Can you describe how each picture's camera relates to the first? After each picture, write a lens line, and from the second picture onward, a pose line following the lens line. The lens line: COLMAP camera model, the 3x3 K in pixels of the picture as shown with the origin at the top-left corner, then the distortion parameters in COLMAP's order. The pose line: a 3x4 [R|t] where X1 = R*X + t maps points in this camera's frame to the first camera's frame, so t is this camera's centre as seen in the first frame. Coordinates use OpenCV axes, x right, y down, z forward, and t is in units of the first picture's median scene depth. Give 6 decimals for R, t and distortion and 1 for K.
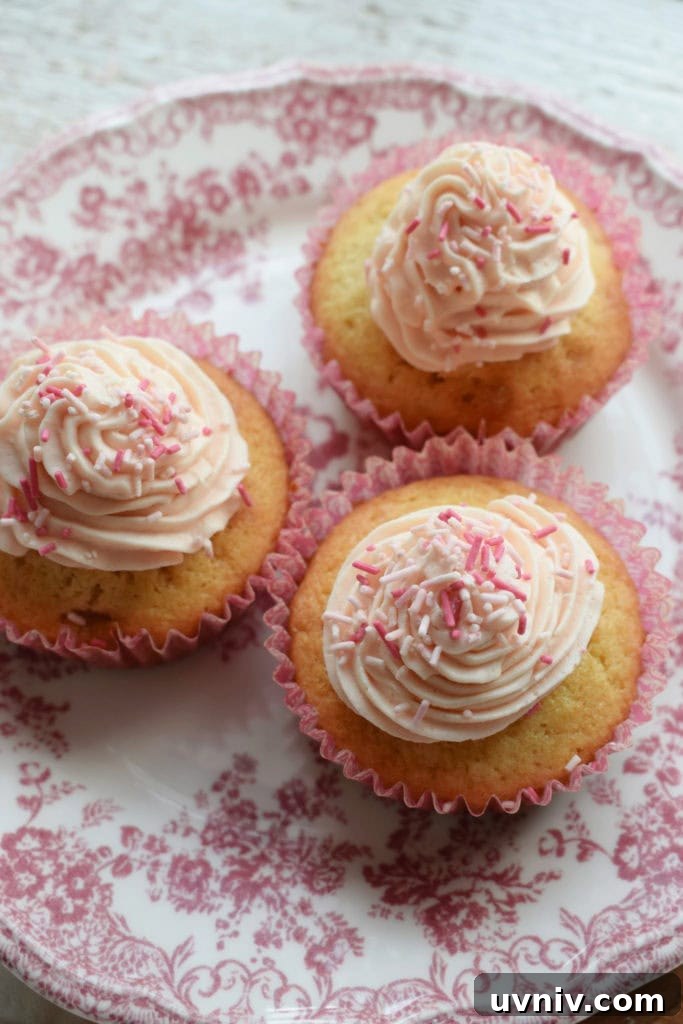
lens RADIAL K [[1185.7, 0, 341.5], [0, 1185.7, 512.0], [0, 0, 1]] dist [-0.036705, 0.007744]
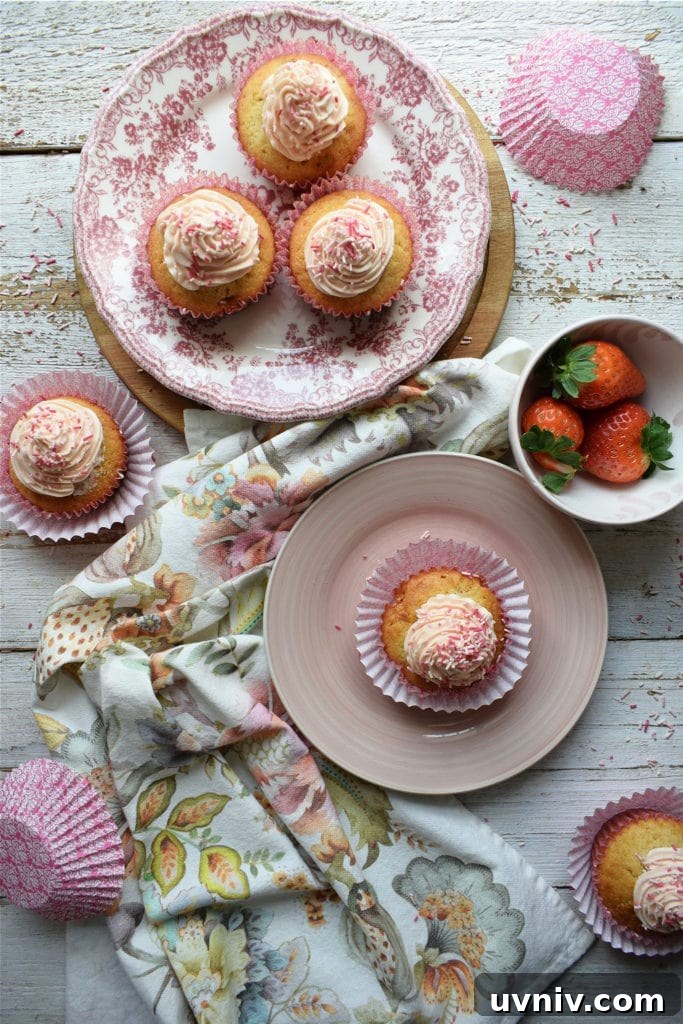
lens RADIAL K [[1185.7, 0, 341.5], [0, 1185.7, 512.0], [0, 0, 1]] dist [-0.036705, 0.007744]
pose [[0.904645, -0.408601, 0.121088, -0.506780], [0.323880, 0.843850, 0.427806, -0.586694], [-0.276982, -0.347795, 0.895723, -1.714674]]
